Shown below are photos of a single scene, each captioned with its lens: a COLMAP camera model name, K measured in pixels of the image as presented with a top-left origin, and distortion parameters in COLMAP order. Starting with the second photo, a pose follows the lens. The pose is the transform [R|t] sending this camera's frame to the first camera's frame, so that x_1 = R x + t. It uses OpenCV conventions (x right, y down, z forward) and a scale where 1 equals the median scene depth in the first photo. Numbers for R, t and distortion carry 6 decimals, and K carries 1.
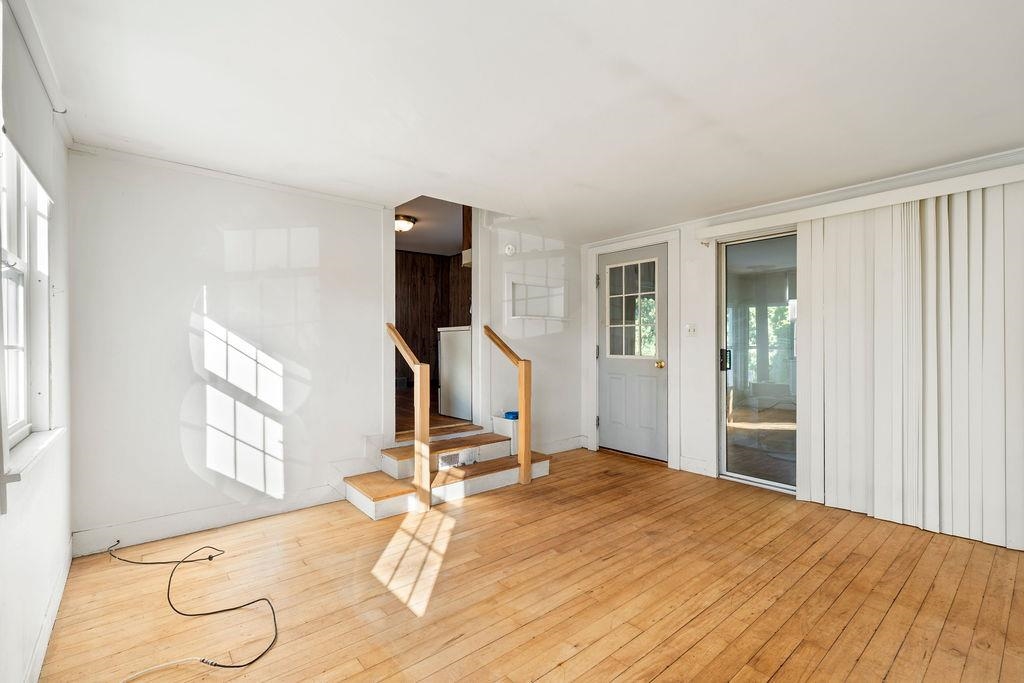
lens RADIAL K [[445.7, 0, 516.4], [0, 445.7, 337.1], [0, 0, 1]] dist [-0.010953, 0.000404]
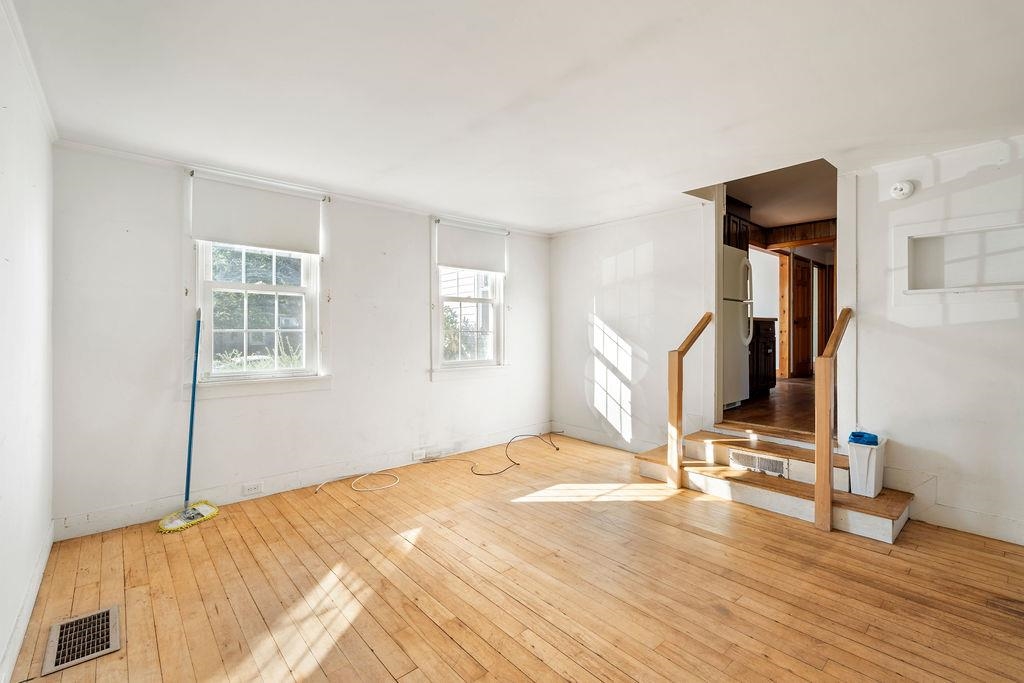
lens RADIAL K [[445.7, 0, 516.9], [0, 445.7, 342.6], [0, 0, 1]] dist [-0.010953, 0.000404]
pose [[0.045296, 0.030227, -0.998516, 0.865146], [0.009487, 0.999484, 0.030686, 0.001053], [0.998929, -0.010863, 0.044986, 0.585109]]
